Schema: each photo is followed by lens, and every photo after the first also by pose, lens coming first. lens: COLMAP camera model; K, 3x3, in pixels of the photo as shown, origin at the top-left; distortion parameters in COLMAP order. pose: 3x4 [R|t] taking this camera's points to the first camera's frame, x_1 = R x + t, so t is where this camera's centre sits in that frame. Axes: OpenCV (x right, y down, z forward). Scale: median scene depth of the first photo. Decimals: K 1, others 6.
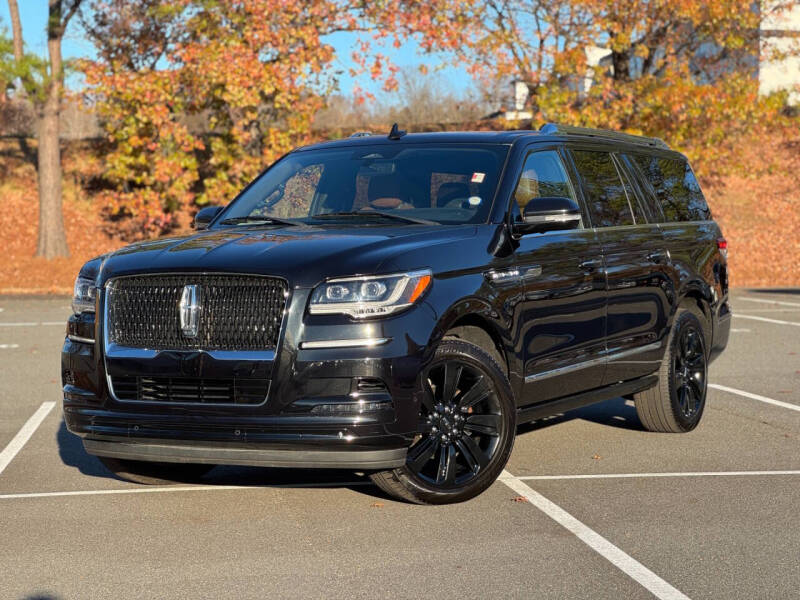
lens RADIAL K [[1802.3, 0, 368.8], [0, 1802.3, 250.5], [0, 0, 1]] dist [0.196850, 0.000000]
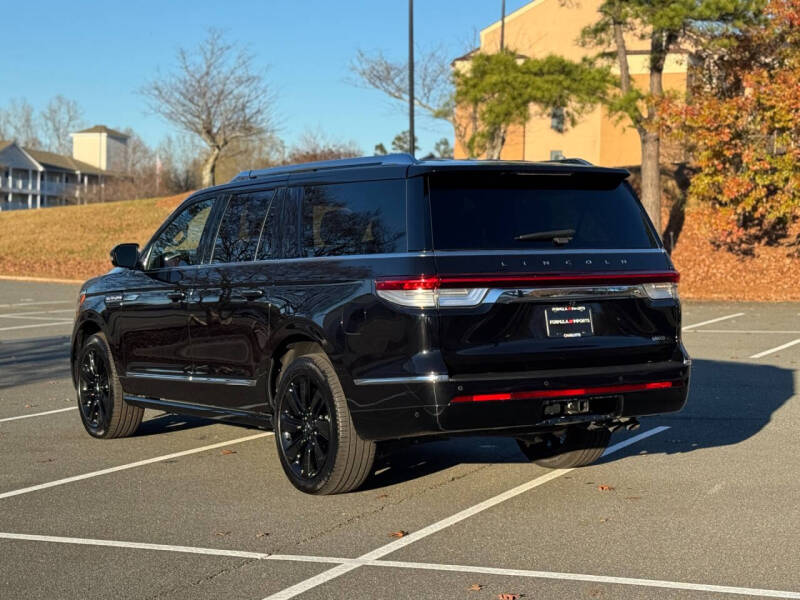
lens RADIAL K [[1509.8, 0, 406.0], [0, 1509.8, 304.6], [0, 0, 1]] dist [0.176655, 0.000000]
pose [[0.865359, 0.020806, -0.500721, 0.733899], [-0.003984, 0.999392, 0.034642, -0.021762], [0.501137, -0.027983, 0.864915, 0.416693]]
